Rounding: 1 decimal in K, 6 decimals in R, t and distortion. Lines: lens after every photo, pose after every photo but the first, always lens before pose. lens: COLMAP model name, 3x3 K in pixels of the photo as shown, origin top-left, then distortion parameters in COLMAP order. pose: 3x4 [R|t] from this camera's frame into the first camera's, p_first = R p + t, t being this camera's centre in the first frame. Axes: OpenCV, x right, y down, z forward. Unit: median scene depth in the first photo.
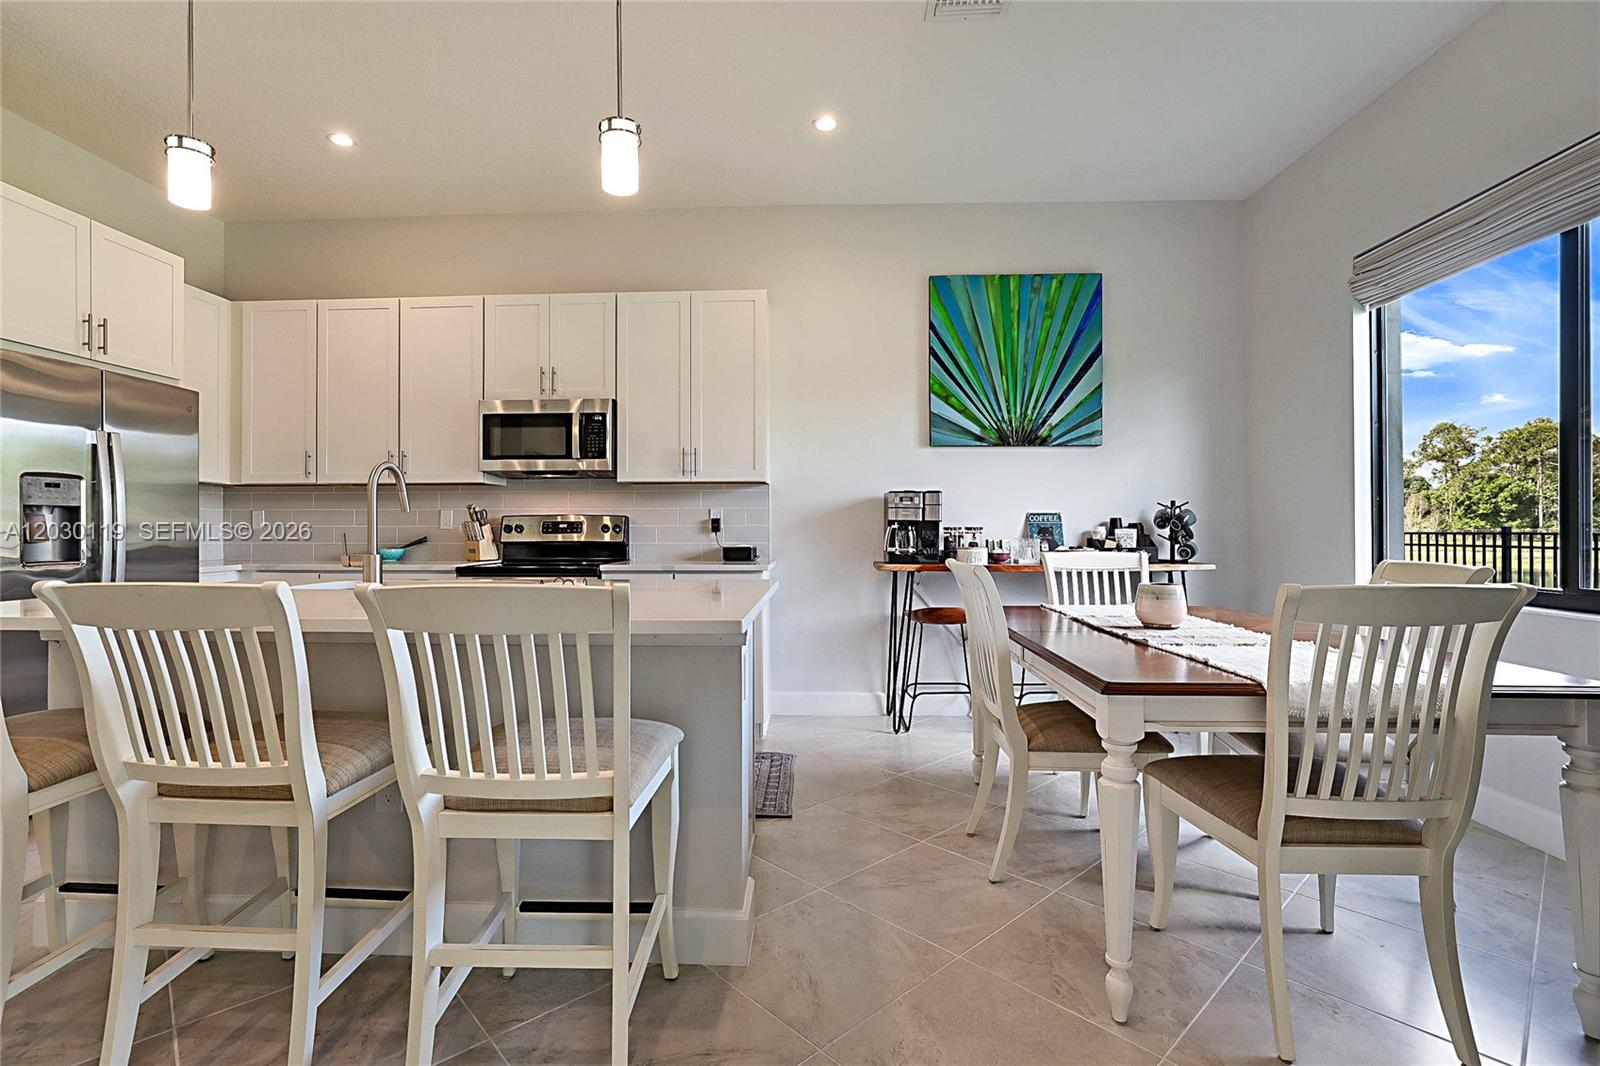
lens RADIAL K [[774.9, 0, 788.6], [0, 774.9, 527.7], [0, 0, 1]] dist [-0.046009, 0.024471]
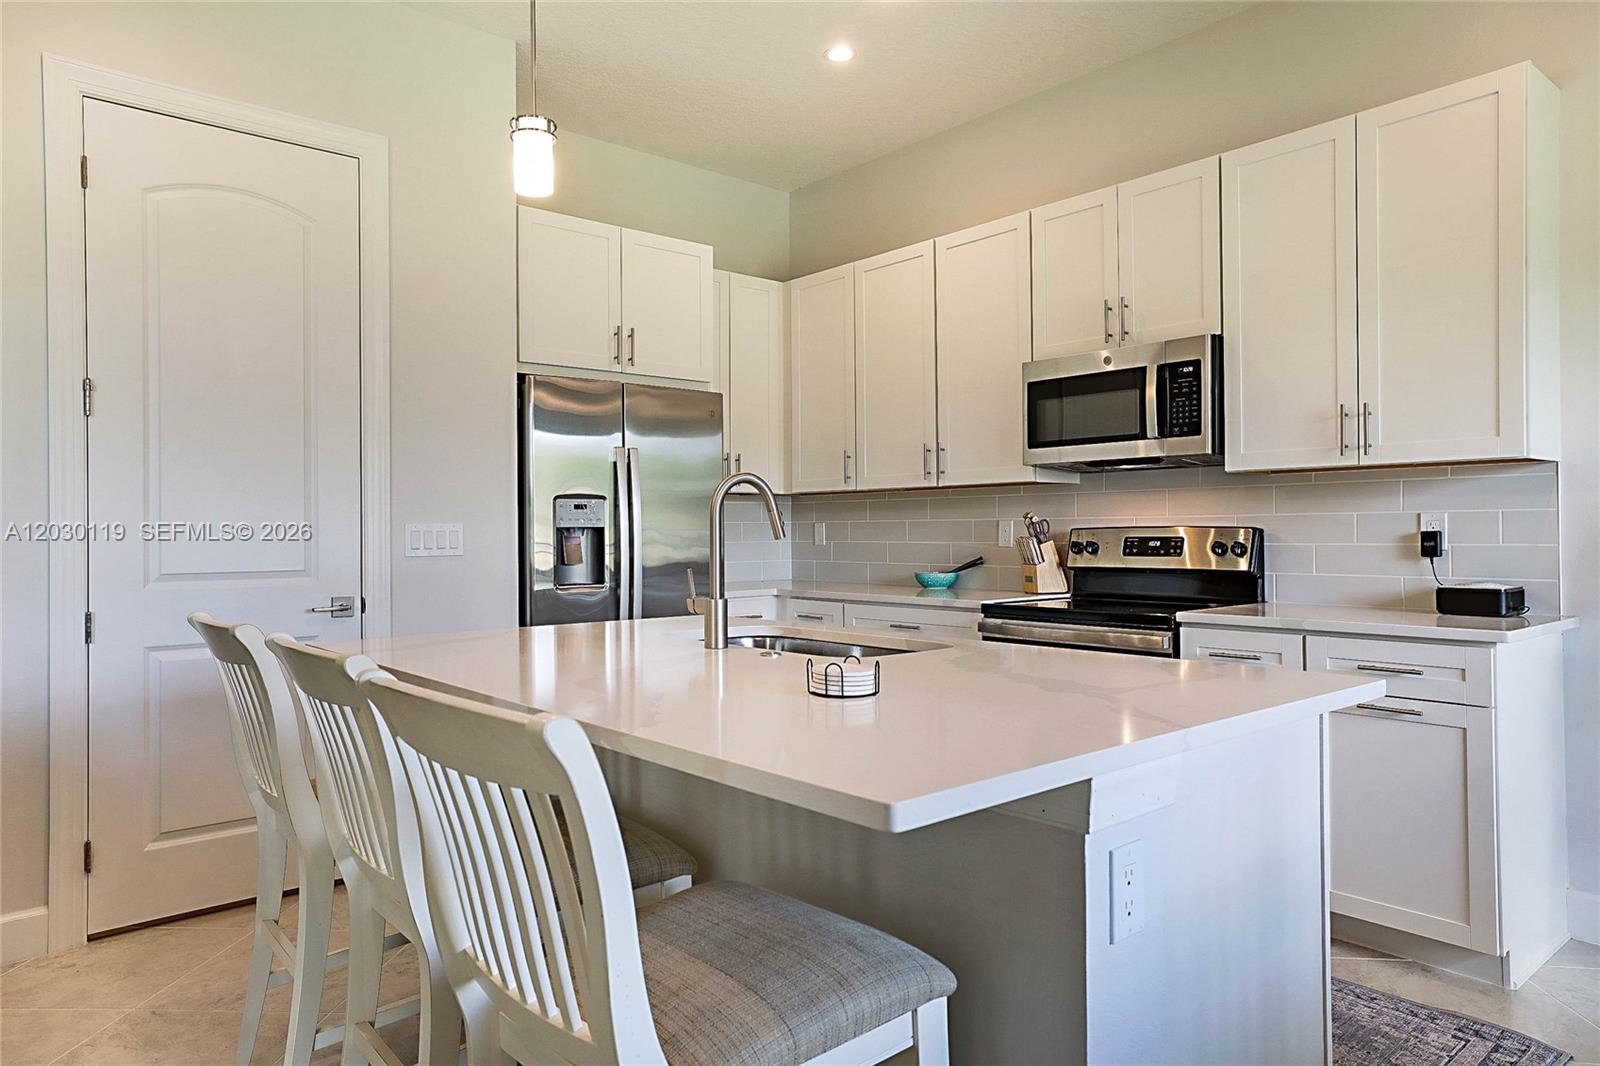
lens RADIAL K [[1032.0, 0, 800.0], [0, 1032.0, 533.0], [0, 0, 1]] dist [0.004148, 0.001194]
pose [[0.670204, -0.000504, -0.742177, 0.149147], [0.007875, 0.999948, 0.006432, -0.019760], [0.742135, -0.010156, 0.670173, 0.218933]]
